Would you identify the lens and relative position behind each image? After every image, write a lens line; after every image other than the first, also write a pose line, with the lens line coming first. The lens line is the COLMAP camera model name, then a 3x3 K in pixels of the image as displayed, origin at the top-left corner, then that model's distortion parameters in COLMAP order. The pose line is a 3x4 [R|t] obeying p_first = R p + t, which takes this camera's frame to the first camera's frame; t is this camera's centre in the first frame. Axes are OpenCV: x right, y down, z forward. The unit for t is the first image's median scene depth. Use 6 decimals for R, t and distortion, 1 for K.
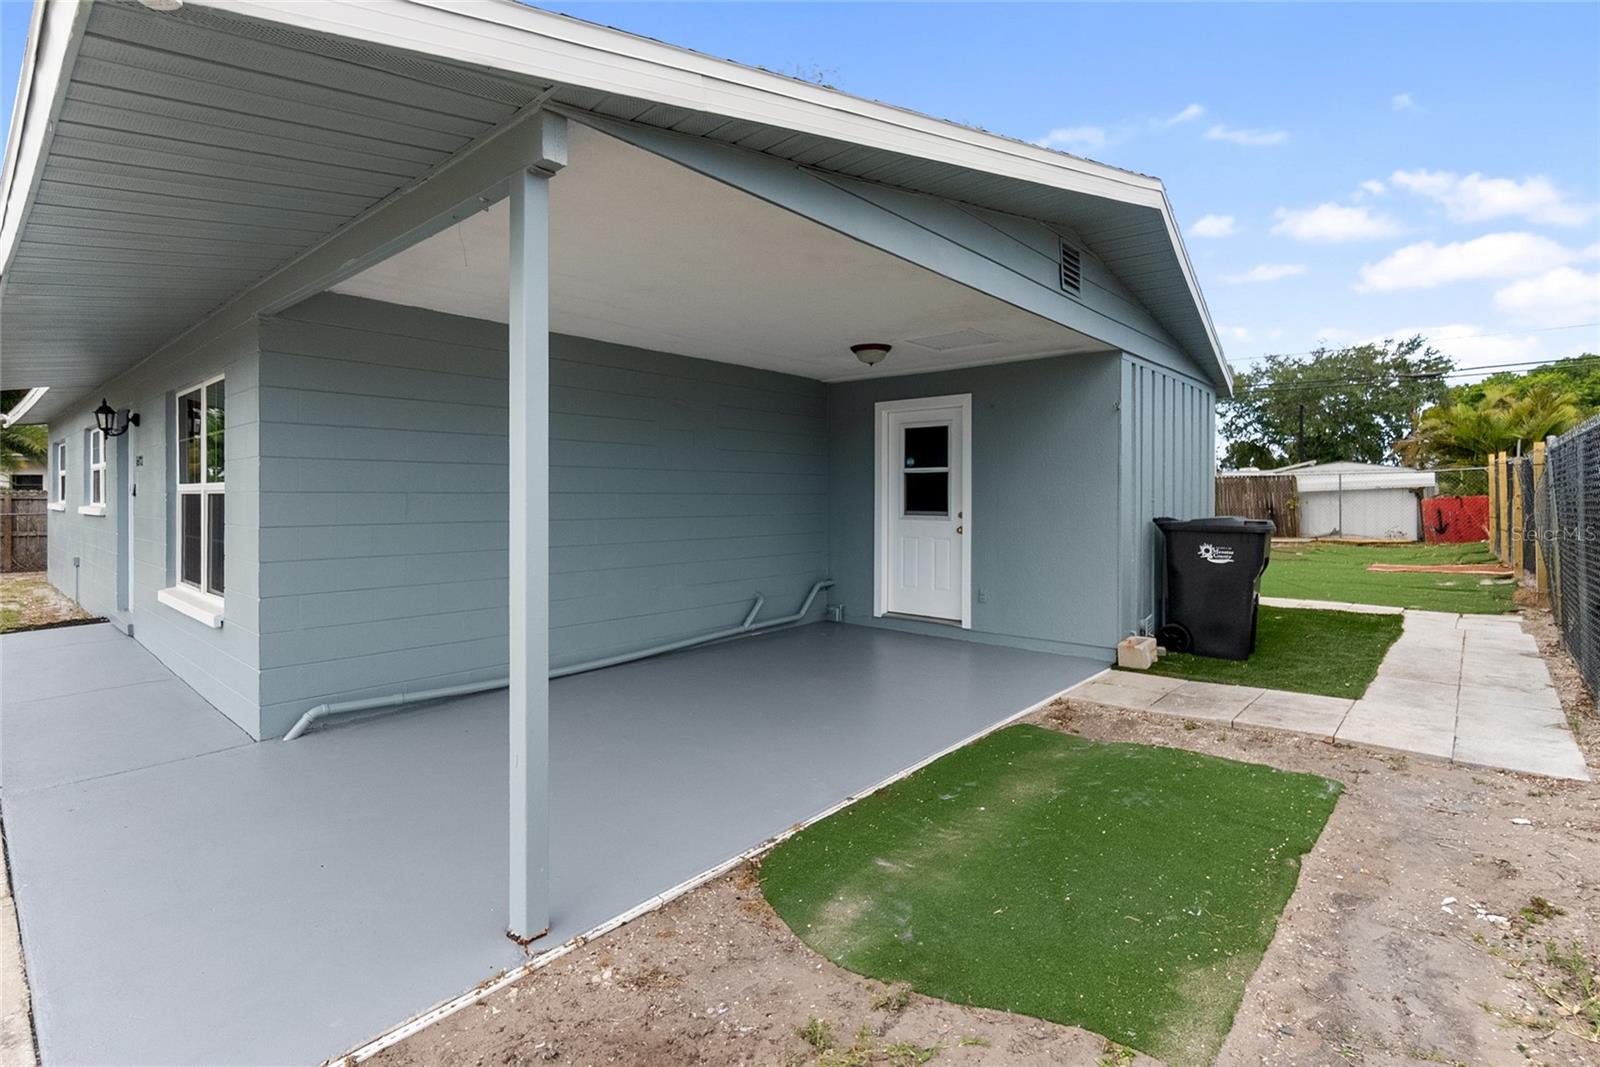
lens RADIAL K [[757.8, 0, 806.6], [0, 757.8, 499.0], [0, 0, 1]] dist [-0.006214, 0.000622]
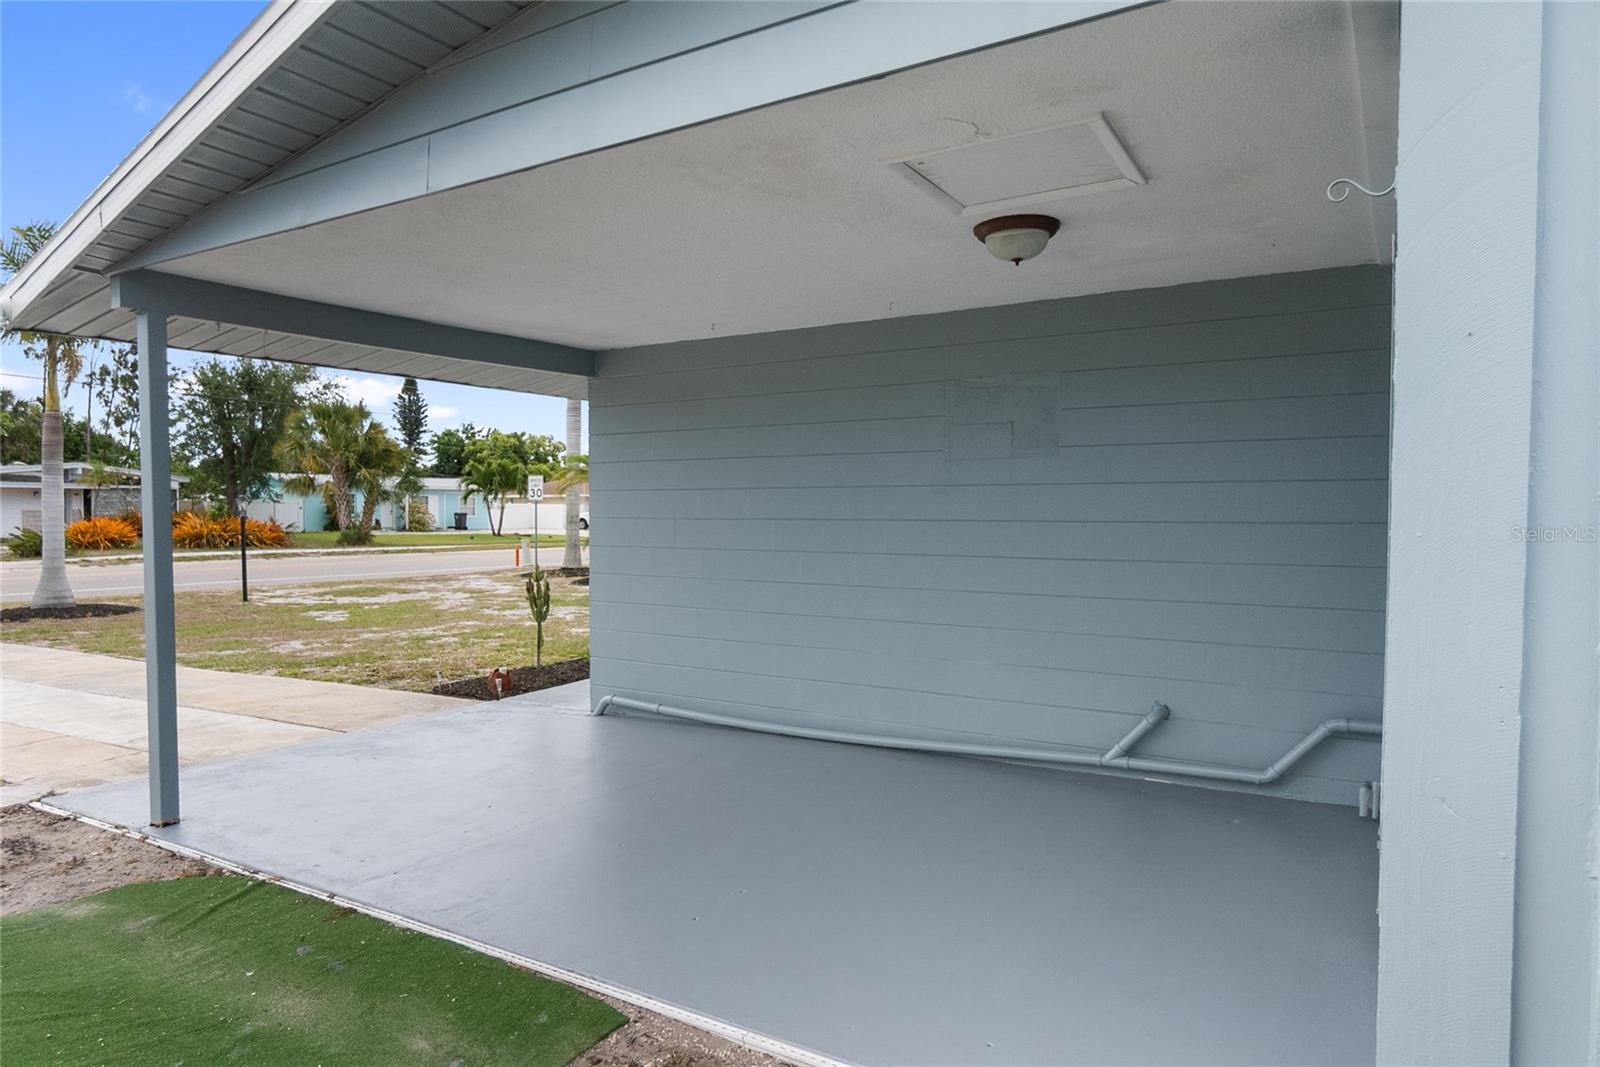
lens RADIAL K [[957.9, 0, 800.0], [0, 957.9, 533.5], [0, 0, 1]] dist [-0.000647, -0.000662]
pose [[0.172382, 0.024158, -0.984734, 0.963368], [-0.002207, 0.999706, 0.024139, -0.025714], [0.985028, -0.001987, 0.172385, 1.084134]]
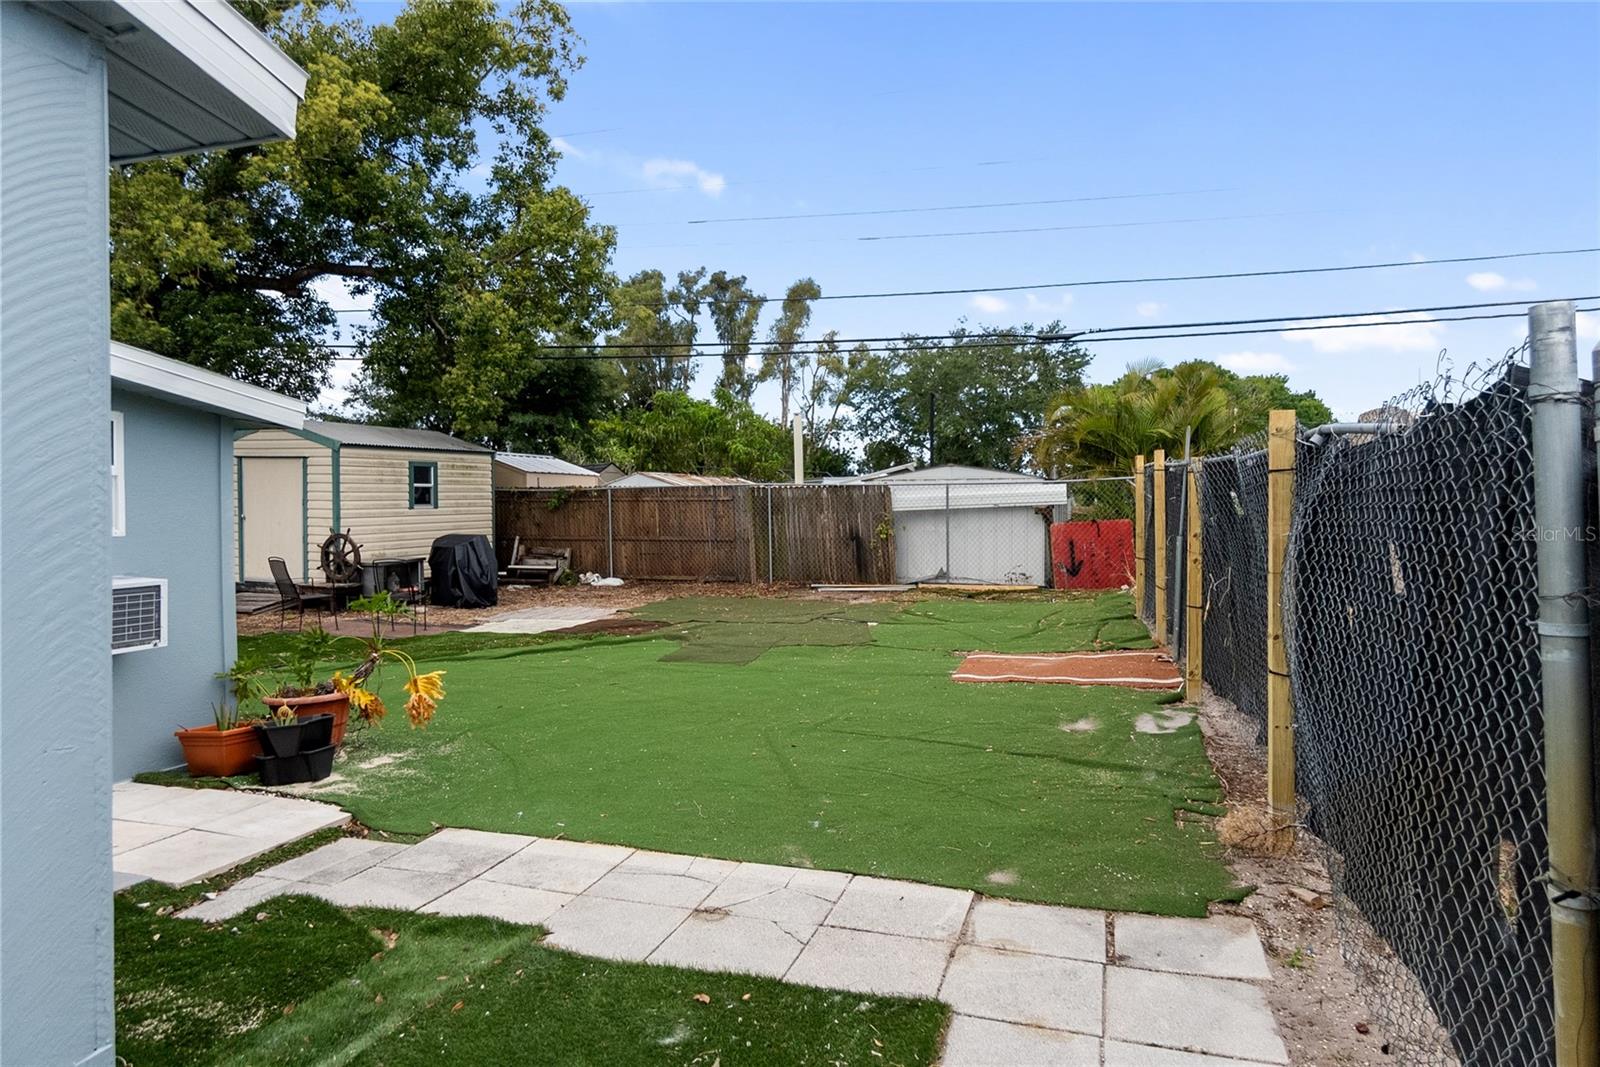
lens RADIAL K [[957.9, 0, 800.0], [0, 957.9, 533.5], [0, 0, 1]] dist [-0.000647, -0.000662]
pose [[0.914181, -0.011632, 0.405140, 0.249128], [0.001317, 0.999668, 0.025730, -0.011810], [-0.405305, -0.022989, 0.913893, 0.292371]]
